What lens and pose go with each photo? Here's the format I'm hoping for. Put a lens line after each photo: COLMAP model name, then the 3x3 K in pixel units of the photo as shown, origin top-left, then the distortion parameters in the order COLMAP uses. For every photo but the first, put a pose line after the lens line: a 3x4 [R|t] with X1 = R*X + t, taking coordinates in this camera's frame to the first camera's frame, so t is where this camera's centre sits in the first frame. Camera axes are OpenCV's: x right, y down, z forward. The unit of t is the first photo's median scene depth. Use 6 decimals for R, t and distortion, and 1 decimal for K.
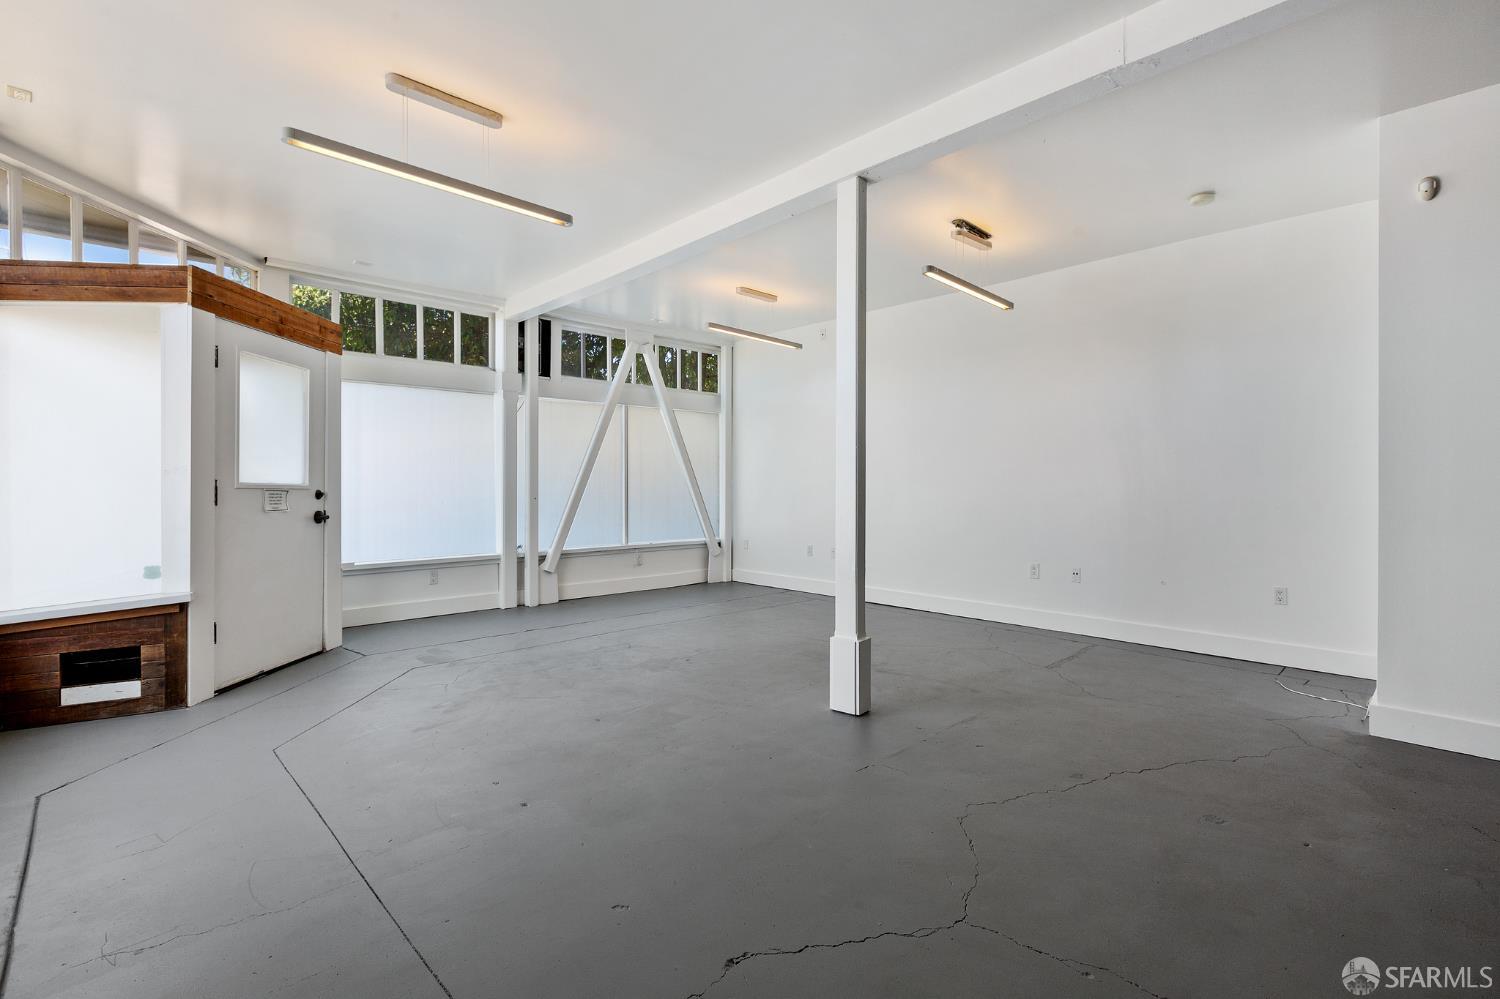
lens RADIAL K [[684.7, 0, 769.0], [0, 684.7, 488.8], [0, 0, 1]] dist [0.000396, -0.000242]
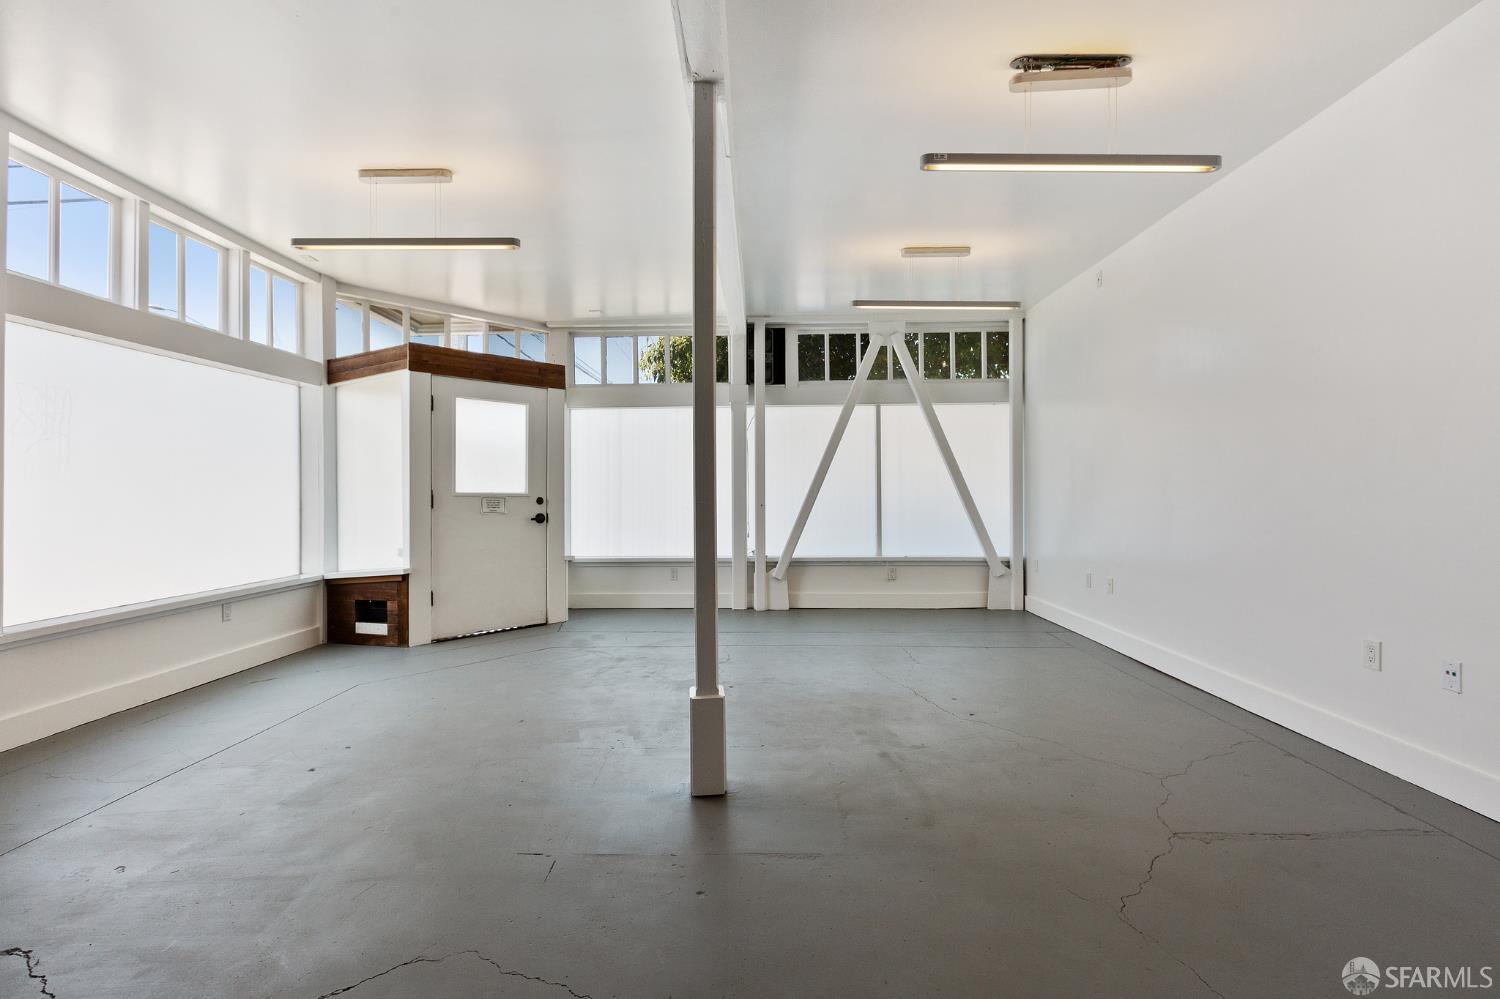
lens RADIAL K [[684.7, 0, 751.1], [0, 684.7, 493.5], [0, 0, 1]] dist [0.000396, -0.000242]
pose [[0.698813, -0.004960, -0.715288, 0.380920], [0.002636, 0.999987, -0.004359, 0.000936], [0.715300, 0.001161, 0.698817, 0.276259]]
